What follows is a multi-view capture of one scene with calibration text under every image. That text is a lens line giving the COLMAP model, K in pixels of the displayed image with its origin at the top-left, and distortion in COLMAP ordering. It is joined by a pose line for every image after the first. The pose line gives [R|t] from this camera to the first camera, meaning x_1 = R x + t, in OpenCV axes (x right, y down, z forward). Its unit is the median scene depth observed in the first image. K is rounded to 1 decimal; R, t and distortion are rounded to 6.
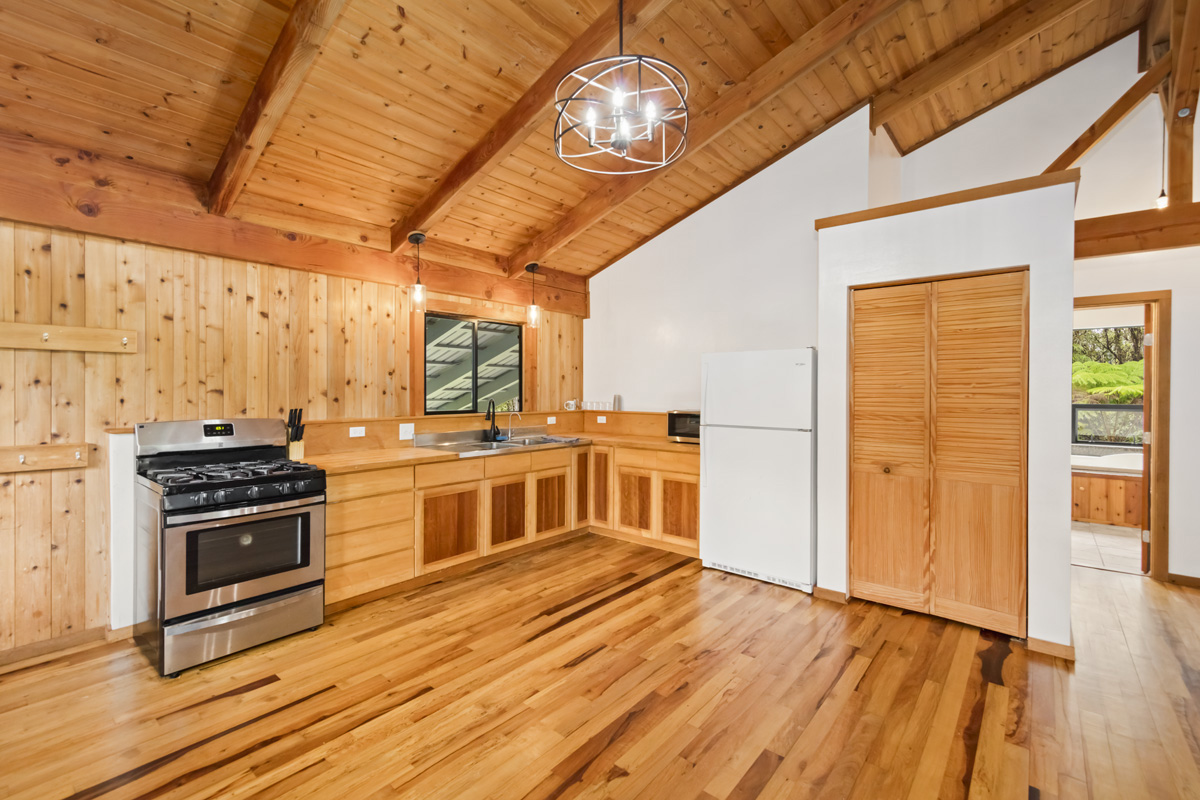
lens RADIAL K [[520.7, 0, 575.9], [0, 520.7, 394.0], [0, 0, 1]] dist [0.010836, -0.000056]
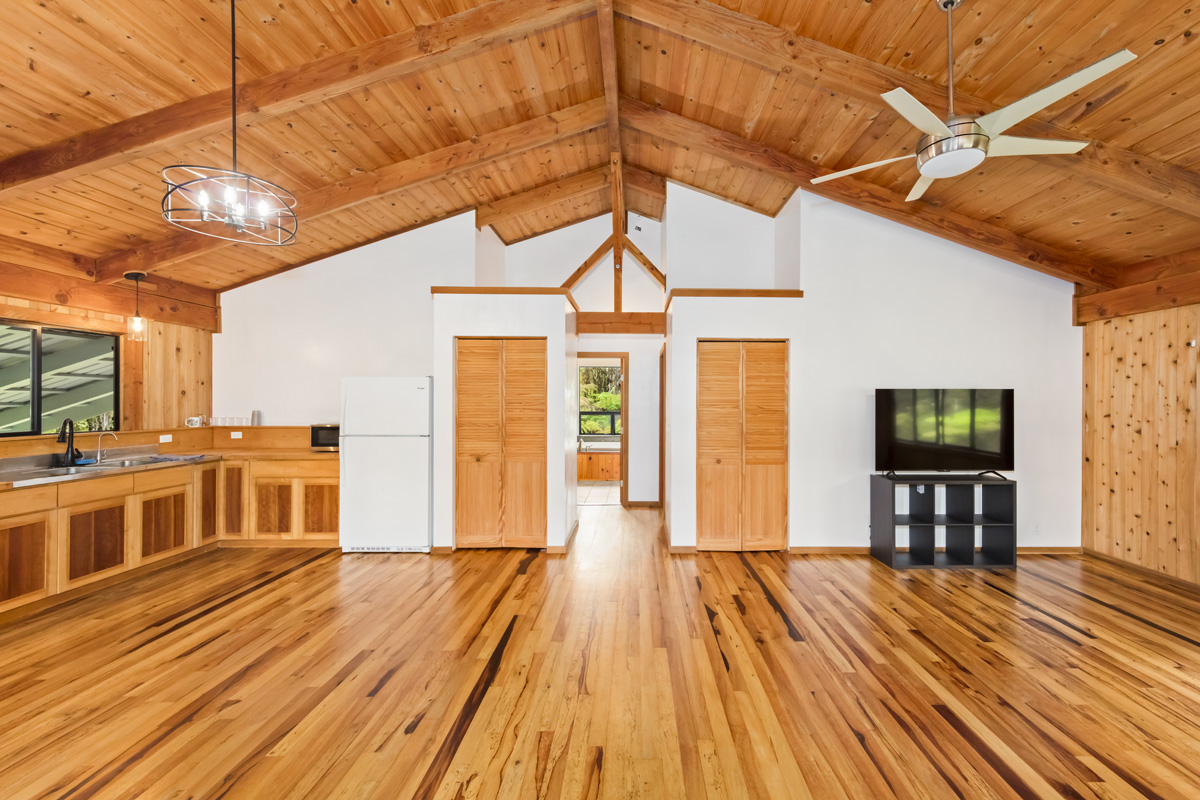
lens RADIAL K [[468.1, 0, 641.2], [0, 468.1, 401.0], [0, 0, 1]] dist [0.002916, -0.000123]
pose [[0.739623, -0.000483, 0.673022, 0.024803], [0.003520, 0.999989, -0.003151, -0.016196], [-0.673013, 0.004699, 0.739616, -0.285800]]
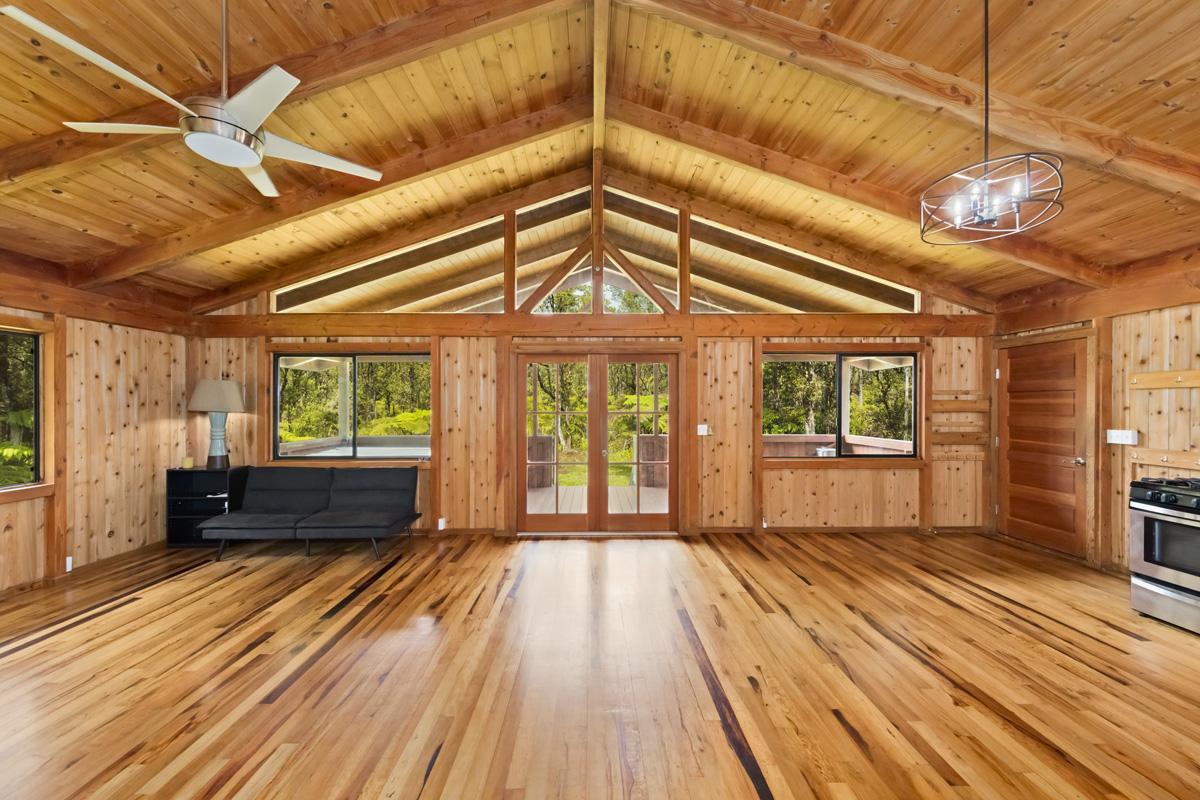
lens RADIAL K [[449.3, 0, 566.2], [0, 449.3, 406.8], [0, 0, 1]] dist [0.001513, 0.000131]
pose [[-0.784595, -0.000318, -0.620009, 0.786936], [-0.004909, 0.999972, 0.005699, -0.019645], [0.619989, 0.007514, -0.784574, 0.630754]]
